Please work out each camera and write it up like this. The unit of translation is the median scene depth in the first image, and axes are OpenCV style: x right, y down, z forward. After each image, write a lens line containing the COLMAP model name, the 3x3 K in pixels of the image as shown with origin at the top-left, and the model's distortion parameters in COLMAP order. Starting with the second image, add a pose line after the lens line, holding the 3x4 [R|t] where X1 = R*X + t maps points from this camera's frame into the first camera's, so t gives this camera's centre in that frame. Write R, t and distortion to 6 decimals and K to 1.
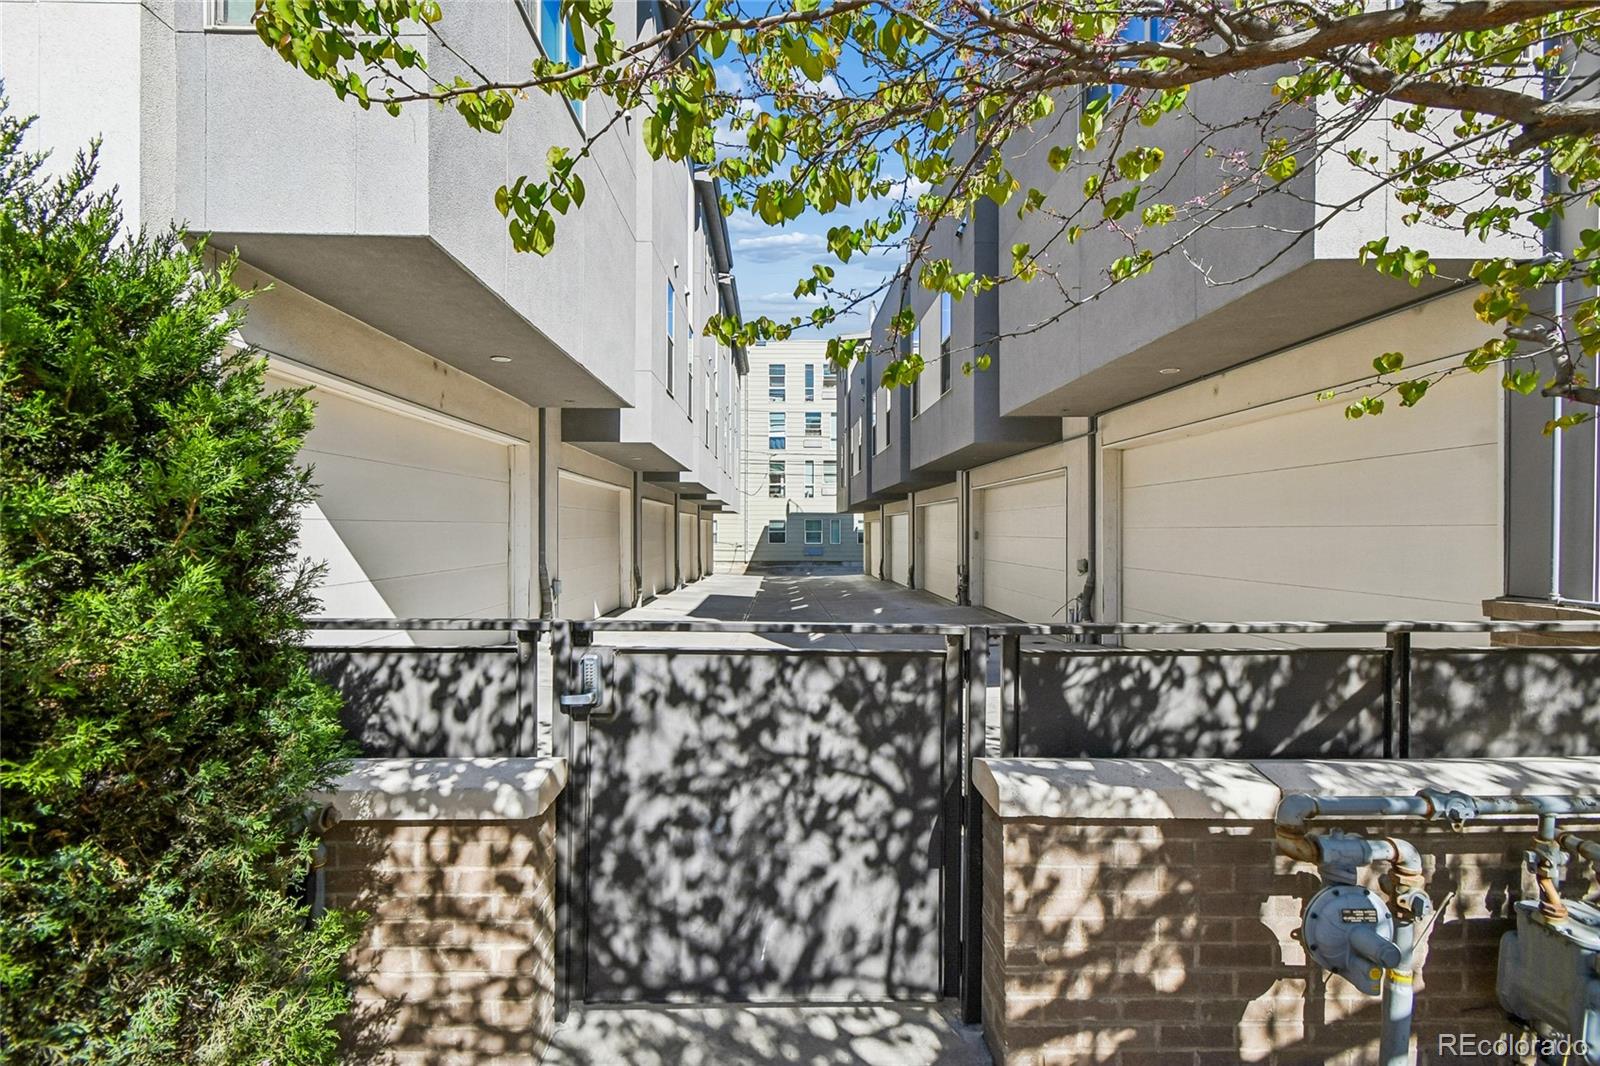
lens RADIAL K [[717.1, 0, 797.9], [0, 717.1, 531.0], [0, 0, 1]] dist [0.002150, -0.000524]
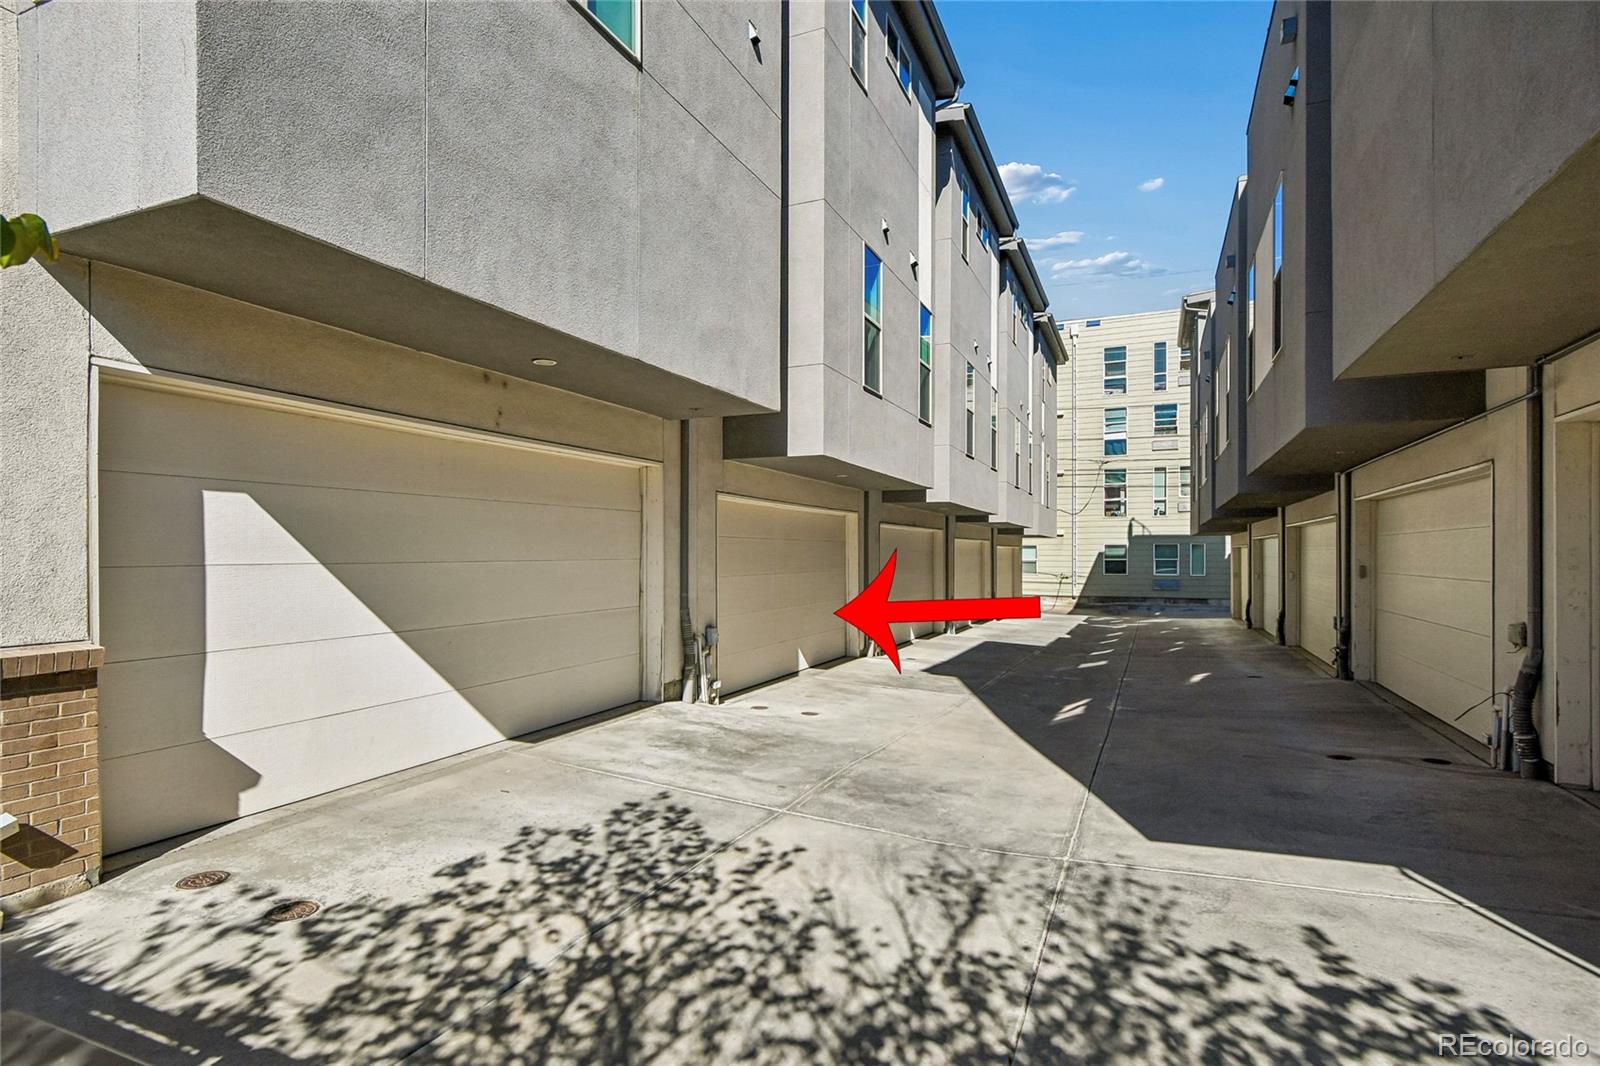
lens RADIAL K [[815.9, 0, 801.6], [0, 815.9, 557.9], [0, 0, 1]] dist [0.001769, -0.000289]
pose [[0.907543, -0.000518, -0.419959, 0.068890], [0.001311, 0.999998, 0.001600, -0.005677], [0.419957, -0.002003, 0.907542, 0.082662]]
